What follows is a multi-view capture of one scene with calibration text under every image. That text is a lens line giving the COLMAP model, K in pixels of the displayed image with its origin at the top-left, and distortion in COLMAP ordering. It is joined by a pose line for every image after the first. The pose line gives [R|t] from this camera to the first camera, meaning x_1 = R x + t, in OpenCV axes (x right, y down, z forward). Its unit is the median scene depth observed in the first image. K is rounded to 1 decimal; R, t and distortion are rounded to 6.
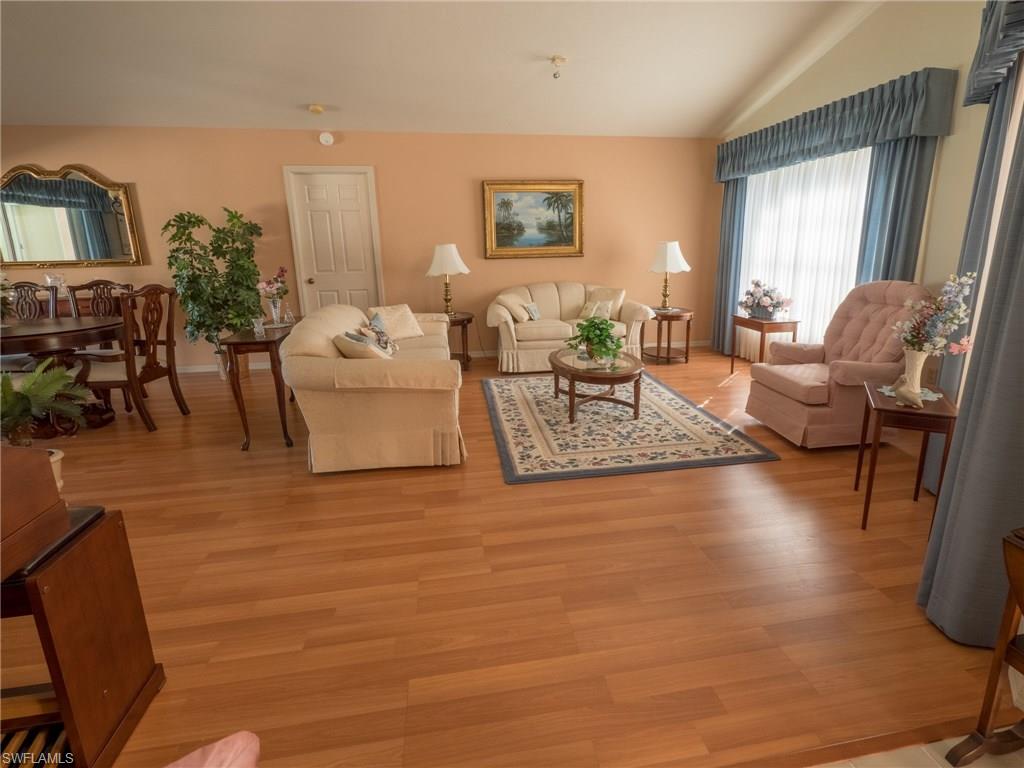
lens RADIAL K [[504.0, 0, 512.0], [0, 504.0, 384.0], [0, 0, 1]] dist [-0.005427, -0.000006]
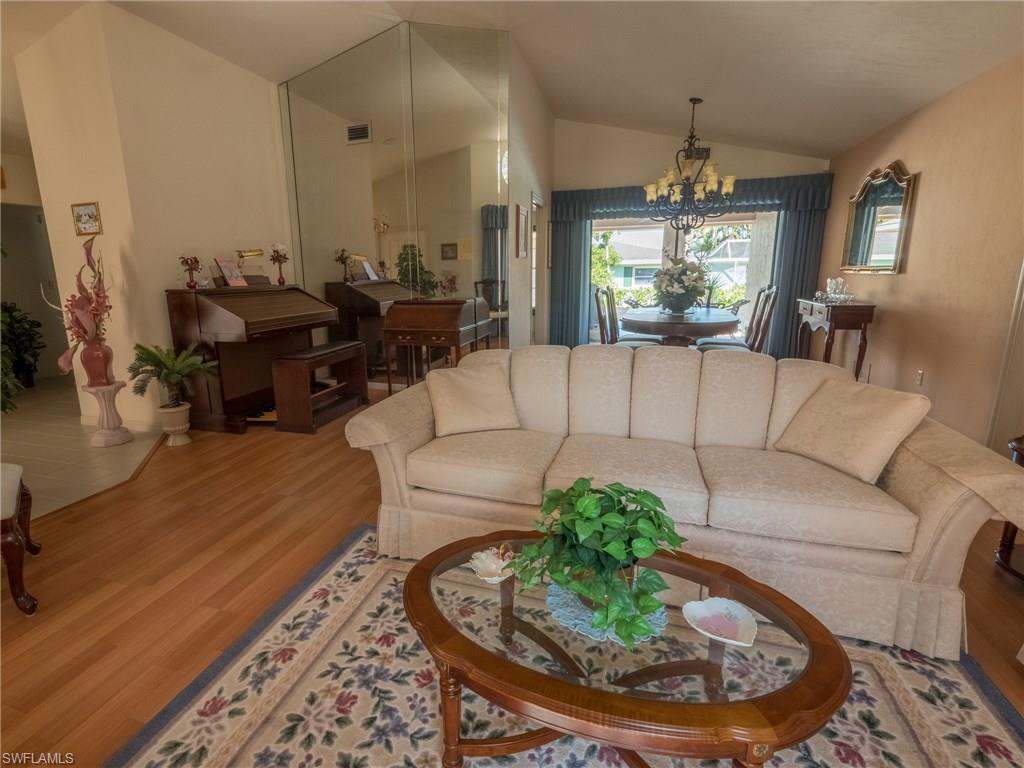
lens RADIAL K [[504.0, 0, 512.0], [0, 504.0, 384.0], [0, 0, 1]] dist [-0.005427, -0.000006]
pose [[-0.399599, 0.231385, -0.887007, 0.582835], [-0.201897, 0.921644, 0.331376, -0.368955], [0.894180, 0.311502, -0.321572, 1.306603]]
